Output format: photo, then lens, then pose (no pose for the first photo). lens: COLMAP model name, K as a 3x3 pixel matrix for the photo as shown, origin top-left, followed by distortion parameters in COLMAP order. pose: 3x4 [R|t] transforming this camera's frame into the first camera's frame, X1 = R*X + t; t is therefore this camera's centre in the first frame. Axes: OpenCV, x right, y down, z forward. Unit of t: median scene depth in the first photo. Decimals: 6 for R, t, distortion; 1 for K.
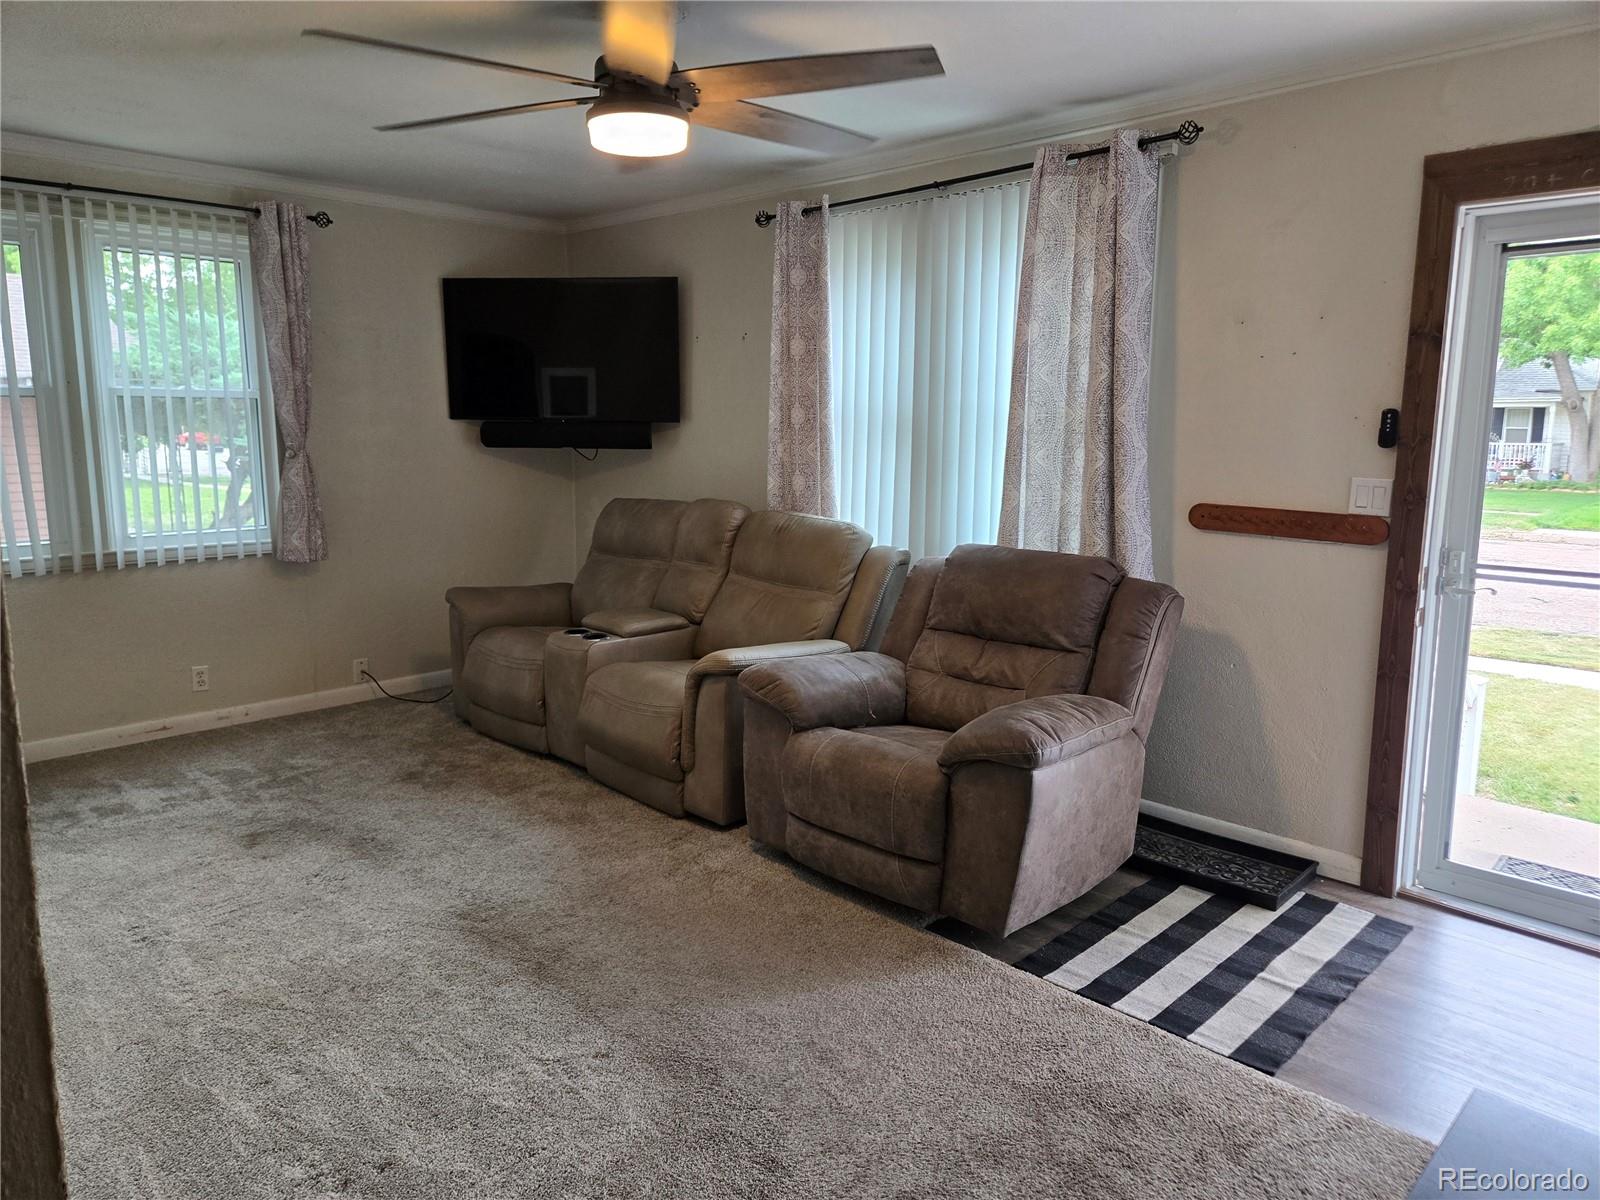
lens RADIAL K [[1069.8, 0, 800.4], [0, 1069.8, 587.9], [0, 0, 1]] dist [0.066482, -0.049993]
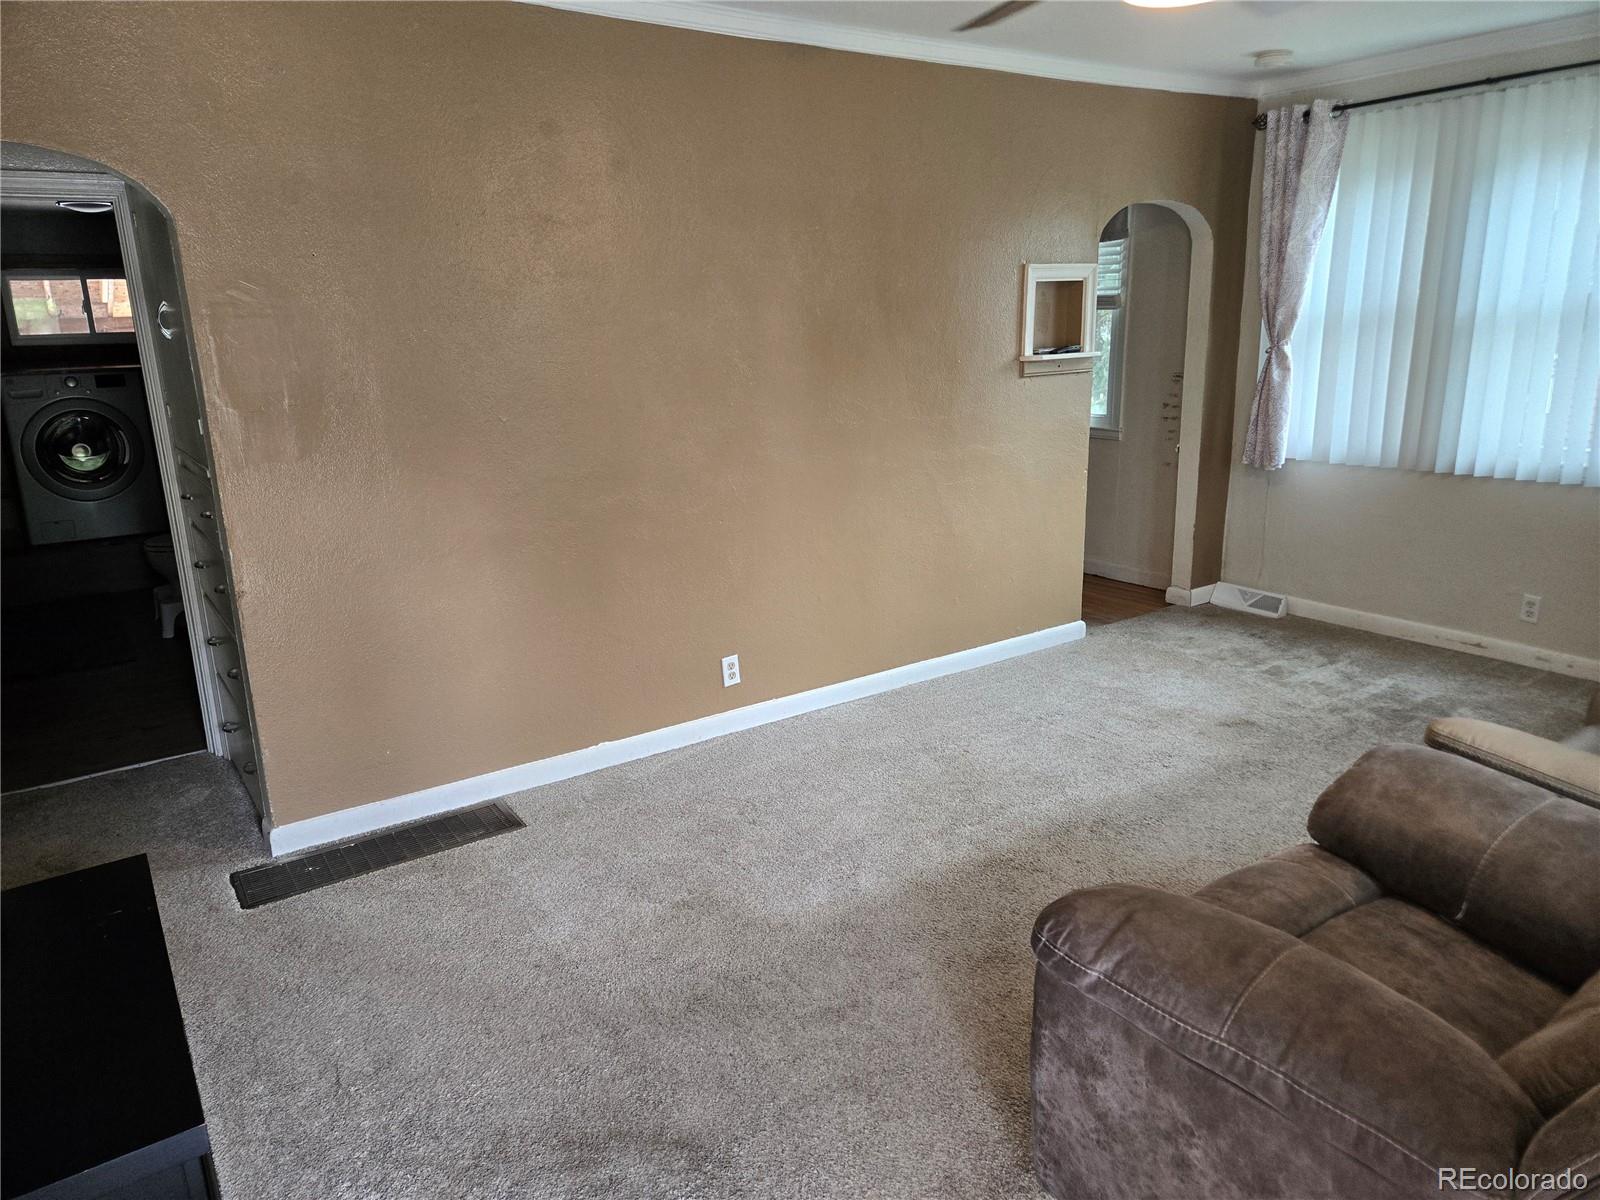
lens RADIAL K [[1069.8, 0, 800.4], [0, 1069.8, 587.9], [0, 0, 1]] dist [0.066482, -0.049993]
pose [[-0.199546, 0.239190, -0.950247, 0.673529], [-0.125572, 0.955513, 0.266884, -0.155448], [0.971809, 0.172580, -0.160633, 0.814928]]
